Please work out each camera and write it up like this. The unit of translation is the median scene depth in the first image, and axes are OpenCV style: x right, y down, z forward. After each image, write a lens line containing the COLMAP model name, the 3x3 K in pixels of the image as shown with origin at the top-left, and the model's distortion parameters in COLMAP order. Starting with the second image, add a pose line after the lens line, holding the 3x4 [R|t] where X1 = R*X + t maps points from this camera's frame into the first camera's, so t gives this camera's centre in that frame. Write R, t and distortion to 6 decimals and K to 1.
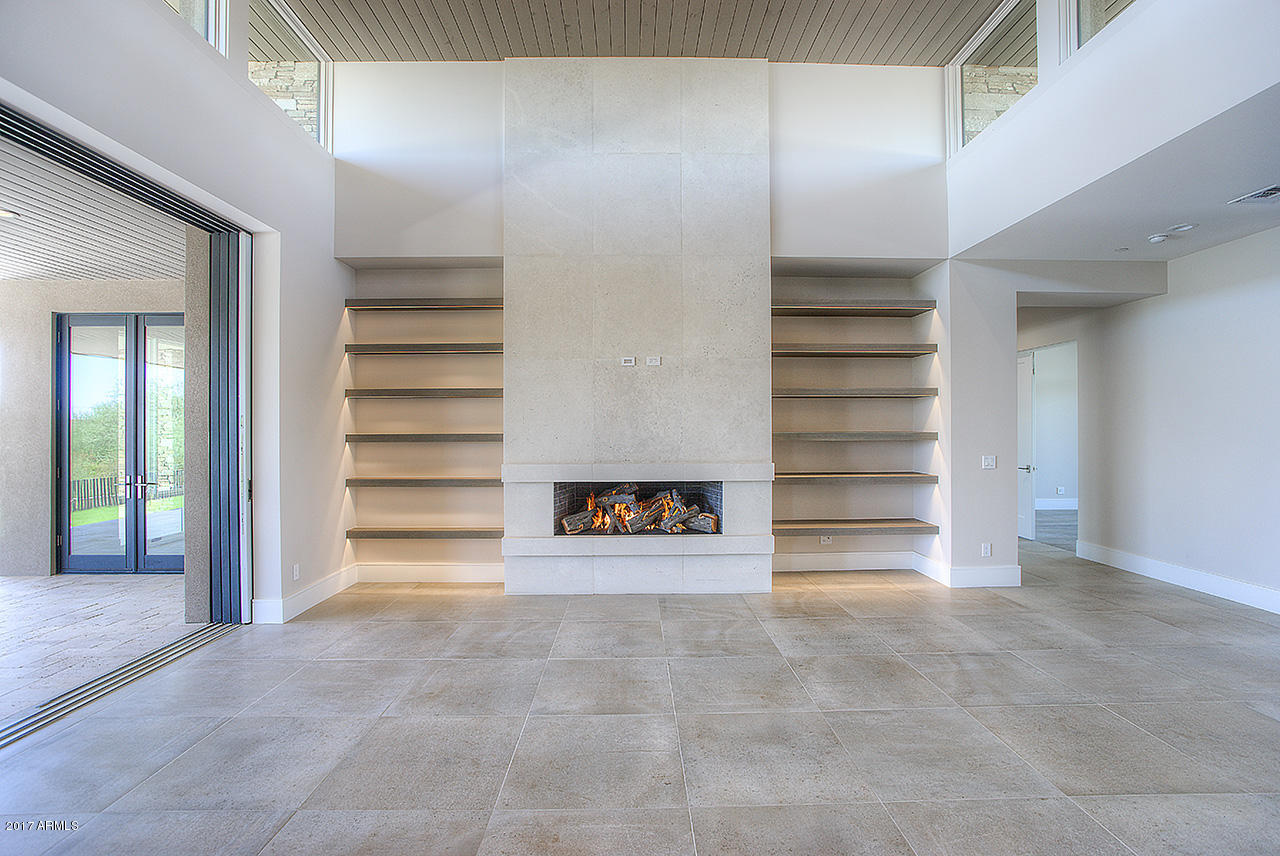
lens RADIAL K [[591.8, 0, 642.1], [0, 591.8, 425.9], [0, 0, 1]] dist [-0.019699, 0.003050]
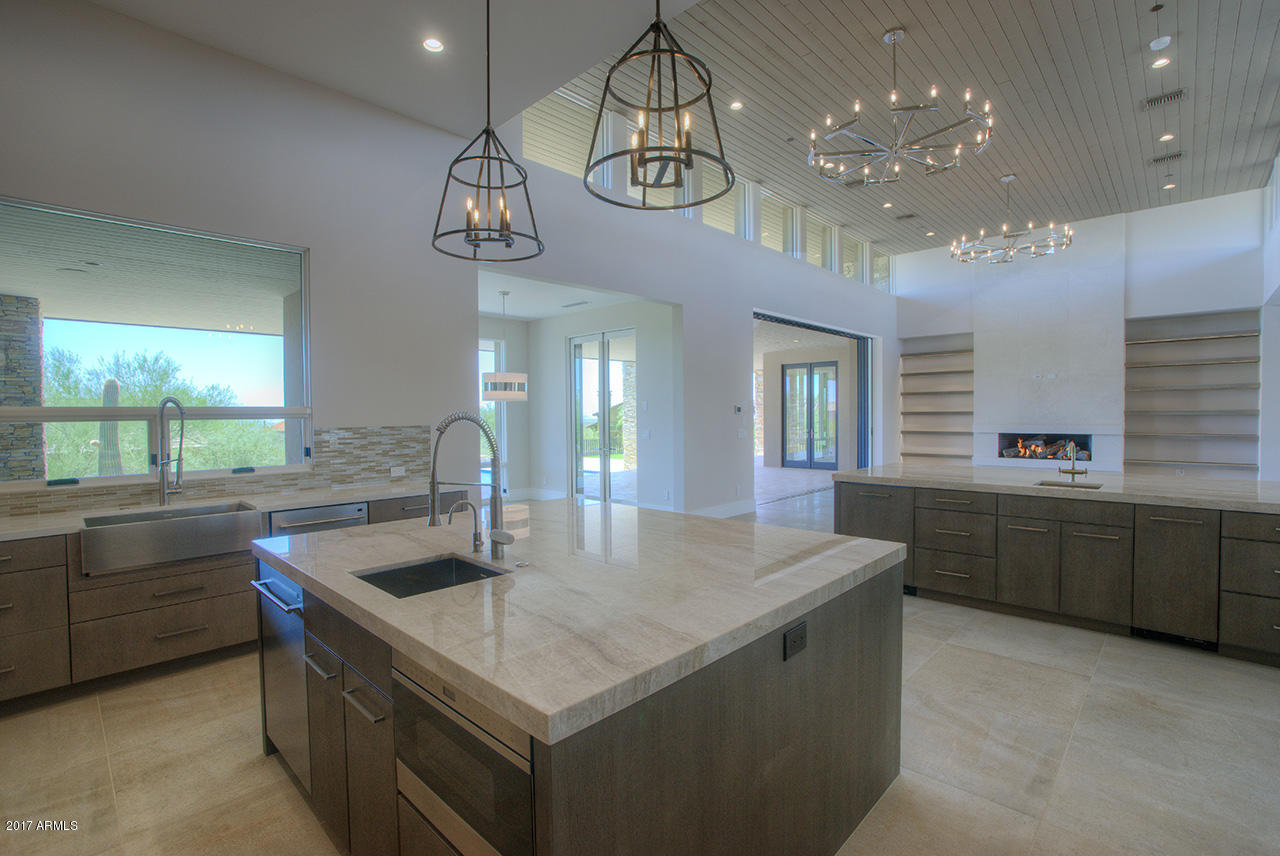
lens RADIAL K [[591.8, 0, 644.7], [0, 591.8, 419.3], [0, 0, 1]] dist [-0.019699, 0.003050]
pose [[0.699034, 0.006556, -0.715058, 0.479256], [0.011236, 0.999734, 0.020150, -0.013914], [0.715000, -0.022120, 0.698774, -1.417370]]
